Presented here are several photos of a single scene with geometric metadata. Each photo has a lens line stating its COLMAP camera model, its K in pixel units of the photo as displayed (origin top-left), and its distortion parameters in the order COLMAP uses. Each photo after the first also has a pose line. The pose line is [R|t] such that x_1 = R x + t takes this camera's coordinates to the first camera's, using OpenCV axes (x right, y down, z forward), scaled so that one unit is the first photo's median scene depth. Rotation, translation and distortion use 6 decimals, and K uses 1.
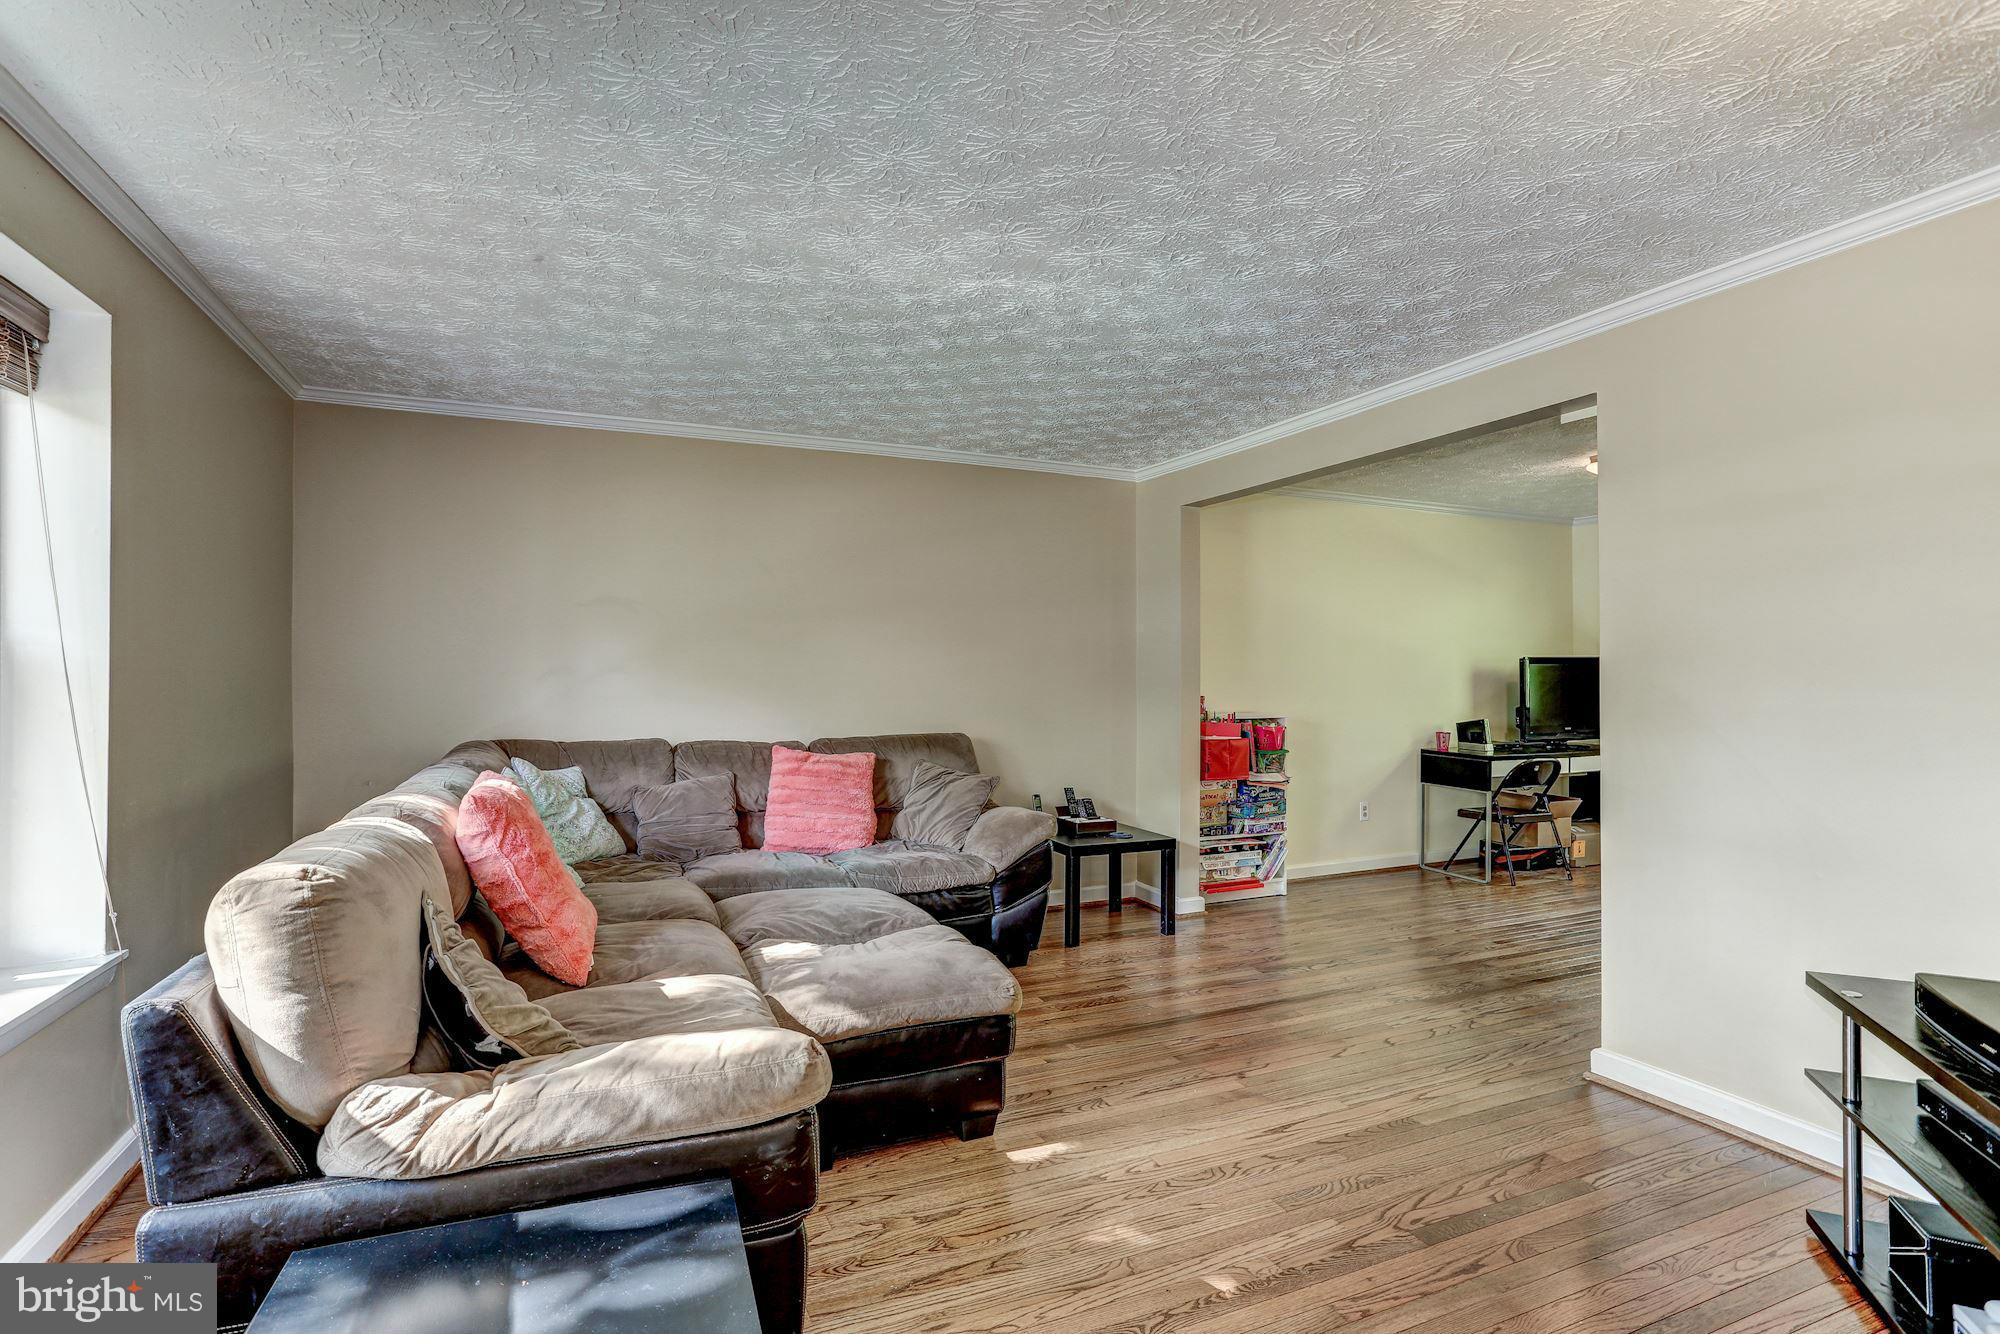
lens RADIAL K [[978.1, 0, 986.5], [0, 978.1, 664.4], [0, 0, 1]] dist [-0.040346, 0.026069]
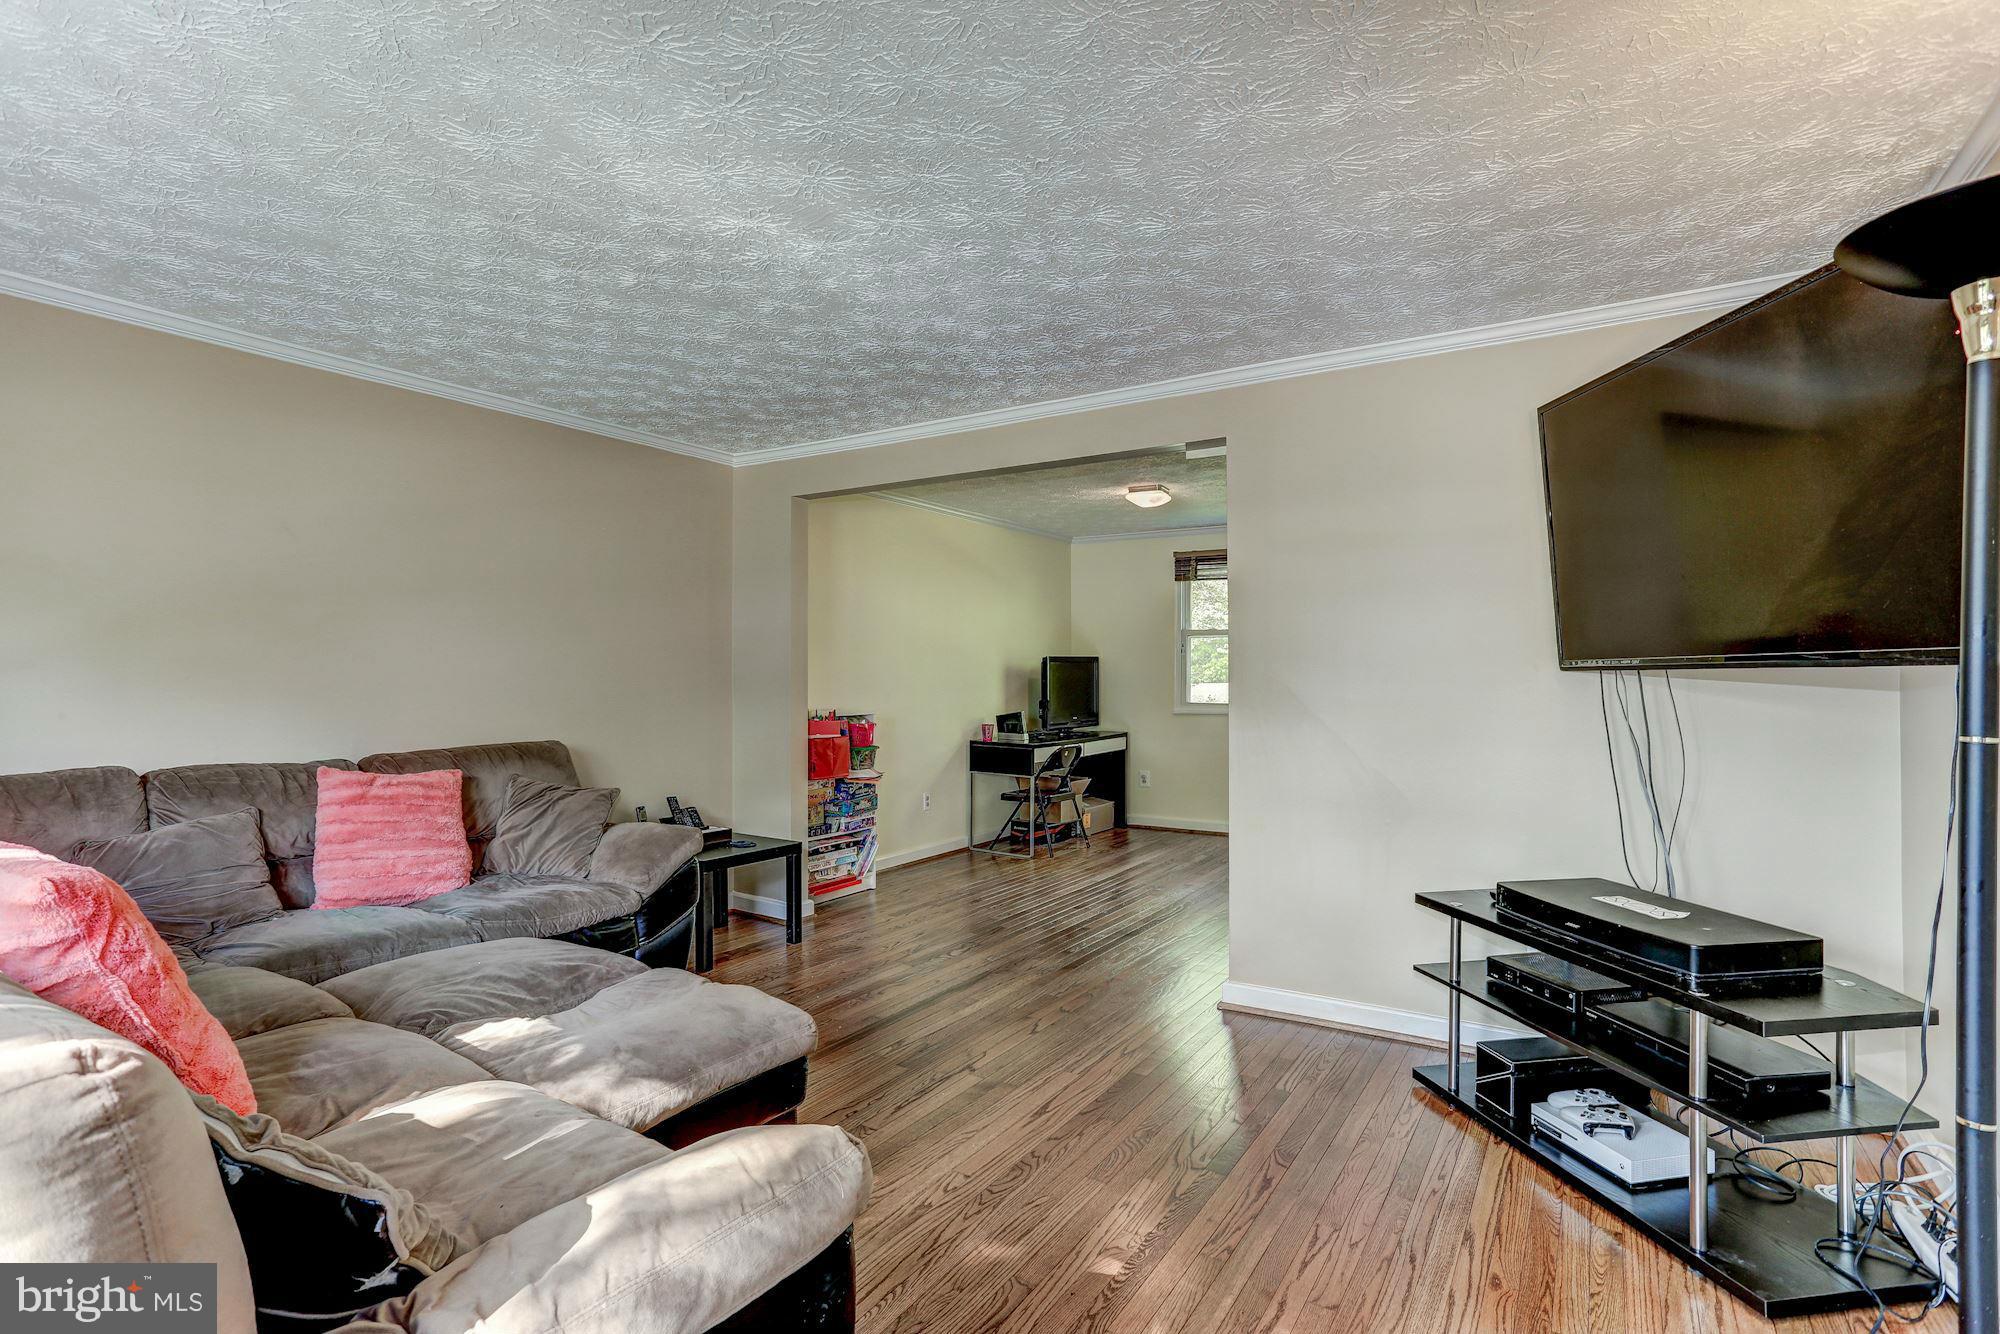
lens RADIAL K [[978.1, 0, 1037.8], [0, 978.1, 658.3], [0, 0, 1]] dist [-0.040346, 0.026069]
pose [[0.833194, 0.006493, 0.552942, -0.172949], [-0.004399, 0.999977, -0.005113, 0.001553], [-0.552963, 0.001828, 0.833204, 0.085353]]
